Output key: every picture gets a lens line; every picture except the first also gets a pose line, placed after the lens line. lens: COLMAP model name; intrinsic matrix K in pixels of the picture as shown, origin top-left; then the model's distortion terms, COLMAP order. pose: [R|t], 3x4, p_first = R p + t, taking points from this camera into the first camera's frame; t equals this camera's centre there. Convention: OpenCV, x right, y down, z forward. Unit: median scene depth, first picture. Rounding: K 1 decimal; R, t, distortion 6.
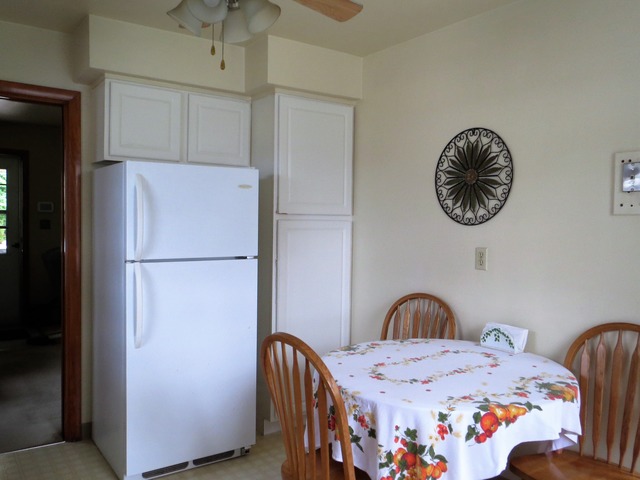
lens RADIAL K [[553.4, 0, 320.0], [0, 553.4, 240.0], [0, 0, 1]] dist [0.001974, -0.009155]
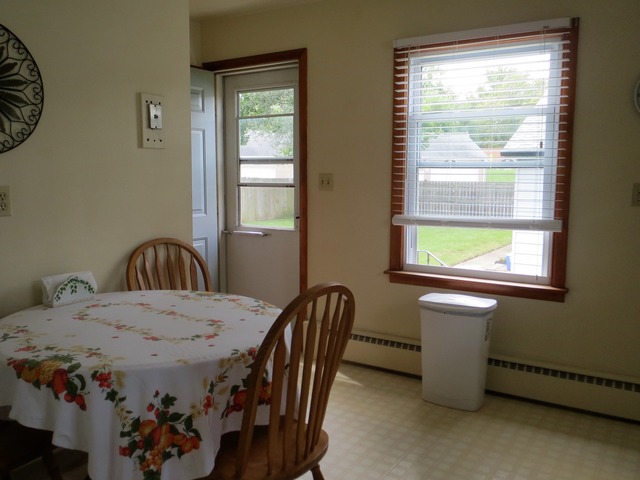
lens RADIAL K [[553.4, 0, 320.0], [0, 553.4, 240.0], [0, 0, 1]] dist [0.001974, -0.009155]
pose [[-0.362055, -0.125576, 0.923659, -0.579639], [0.028061, 0.988967, 0.145454, -0.011393], [-0.931734, 0.078581, -0.354537, 0.915970]]
